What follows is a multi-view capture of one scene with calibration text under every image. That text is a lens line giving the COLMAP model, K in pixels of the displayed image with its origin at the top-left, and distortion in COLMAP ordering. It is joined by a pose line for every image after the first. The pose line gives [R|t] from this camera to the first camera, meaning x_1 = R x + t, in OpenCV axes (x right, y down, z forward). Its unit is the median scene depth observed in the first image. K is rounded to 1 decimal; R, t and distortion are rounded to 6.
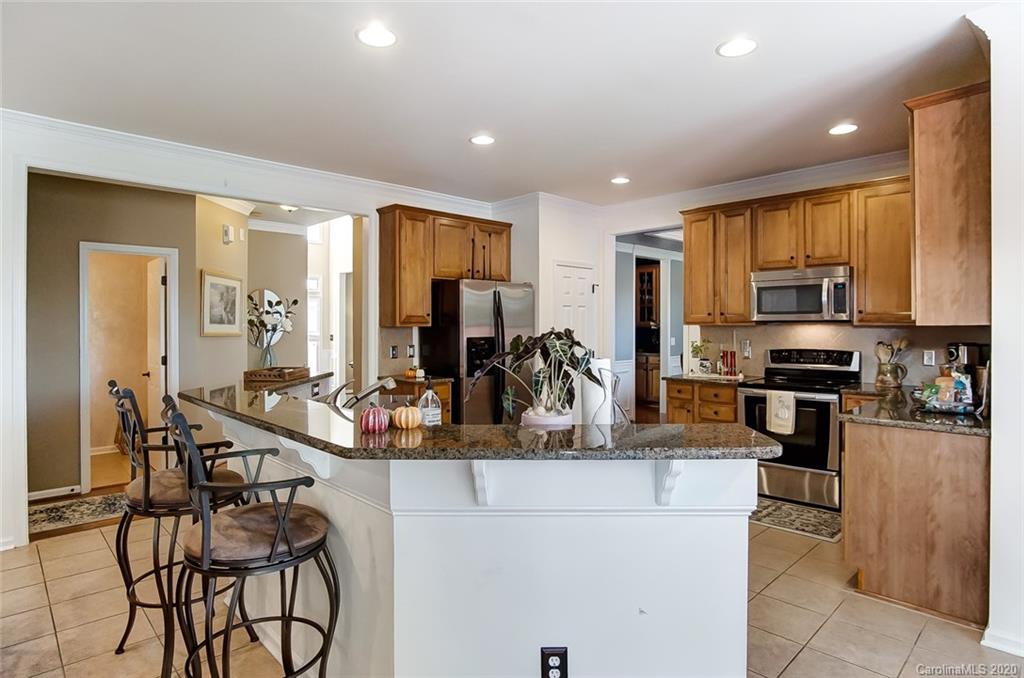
lens RADIAL K [[561.1, 0, 514.5], [0, 561.1, 327.8], [0, 0, 1]] dist [-0.025104, 0.000085]
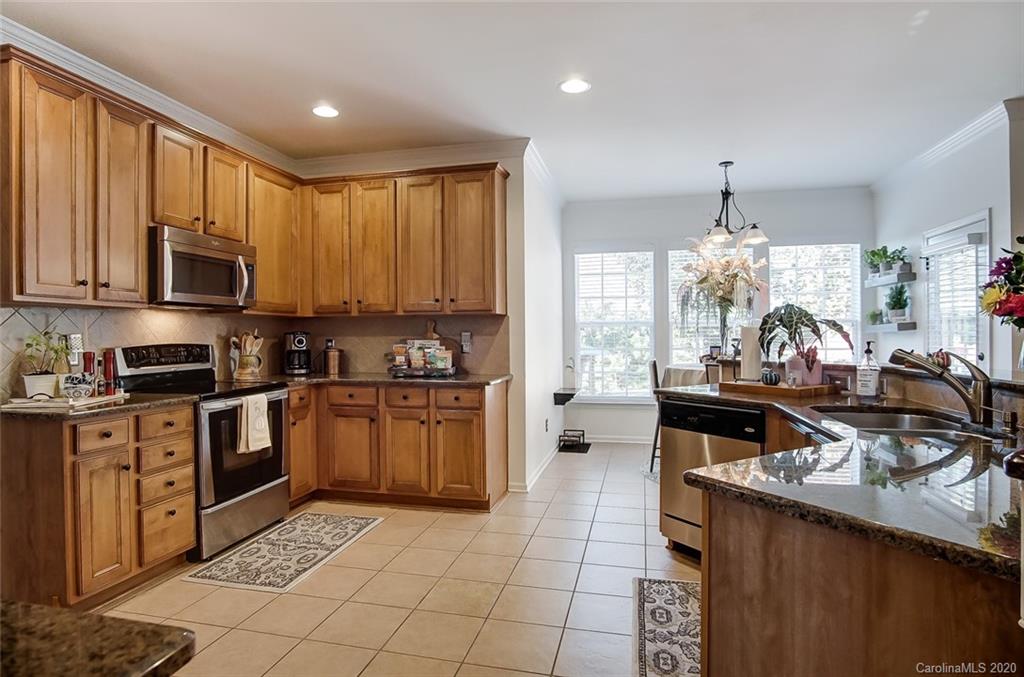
lens RADIAL K [[561.1, 0, 513.7], [0, 561.1, 335.6], [0, 0, 1]] dist [-0.025104, 0.000085]
pose [[-0.541779, 0.004210, 0.840511, -0.335285], [0.009657, 0.999953, 0.001216, 0.031204], [-0.840466, 0.008775, -0.541794, 1.031442]]
